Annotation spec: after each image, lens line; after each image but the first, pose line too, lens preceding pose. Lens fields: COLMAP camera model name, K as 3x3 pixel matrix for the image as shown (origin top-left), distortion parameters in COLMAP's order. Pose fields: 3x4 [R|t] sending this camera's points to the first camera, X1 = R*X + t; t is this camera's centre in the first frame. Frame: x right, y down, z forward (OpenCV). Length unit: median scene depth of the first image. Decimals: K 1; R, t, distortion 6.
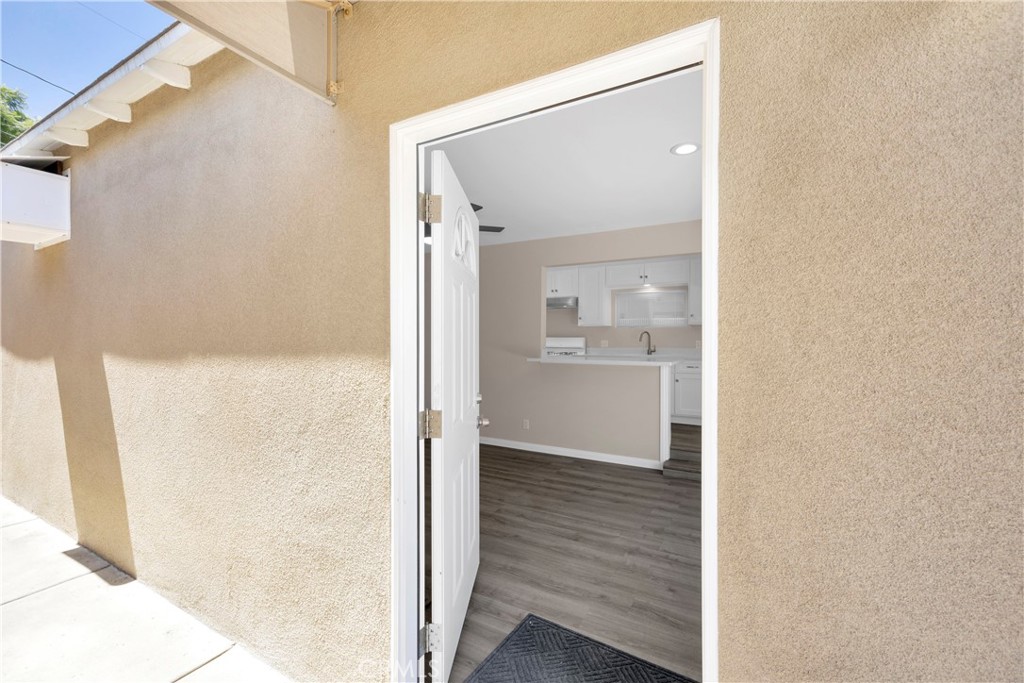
lens RADIAL K [[433.1, 0, 509.9], [0, 433.1, 340.1], [0, 0, 1]] dist [0.001303, 0.000294]
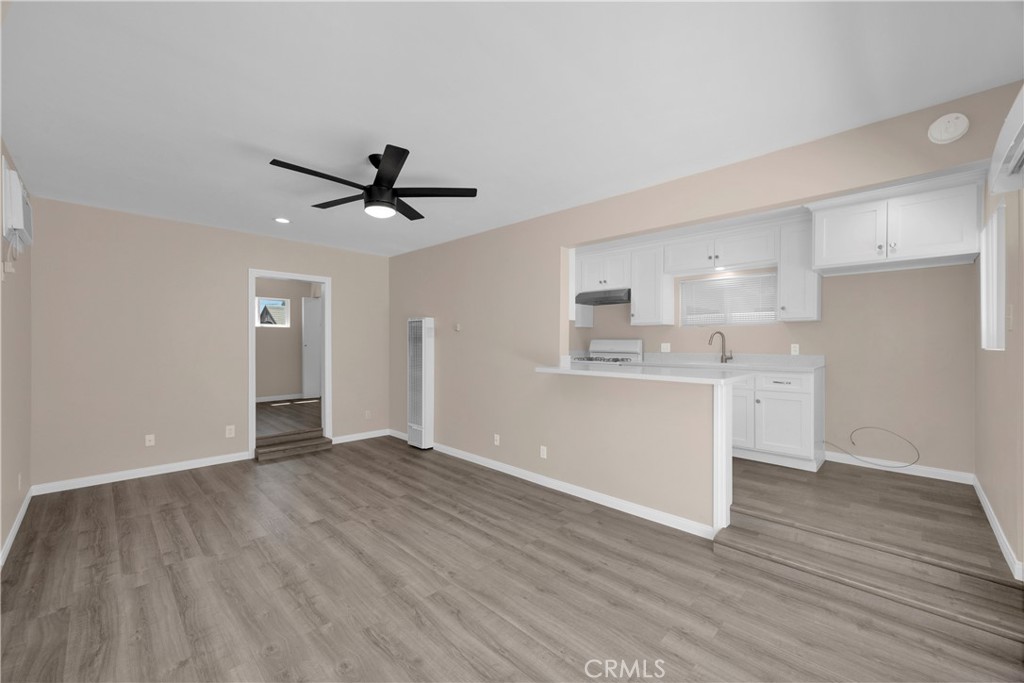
lens RADIAL K [[433.1, 0, 514.9], [0, 433.1, 342.7], [0, 0, 1]] dist [0.001303, 0.000294]
pose [[0.975918, 0.000346, -0.218139, 0.161480], [-0.000053, 0.999999, 0.001347, -0.002104], [0.218140, -0.001303, 0.975917, 0.240872]]
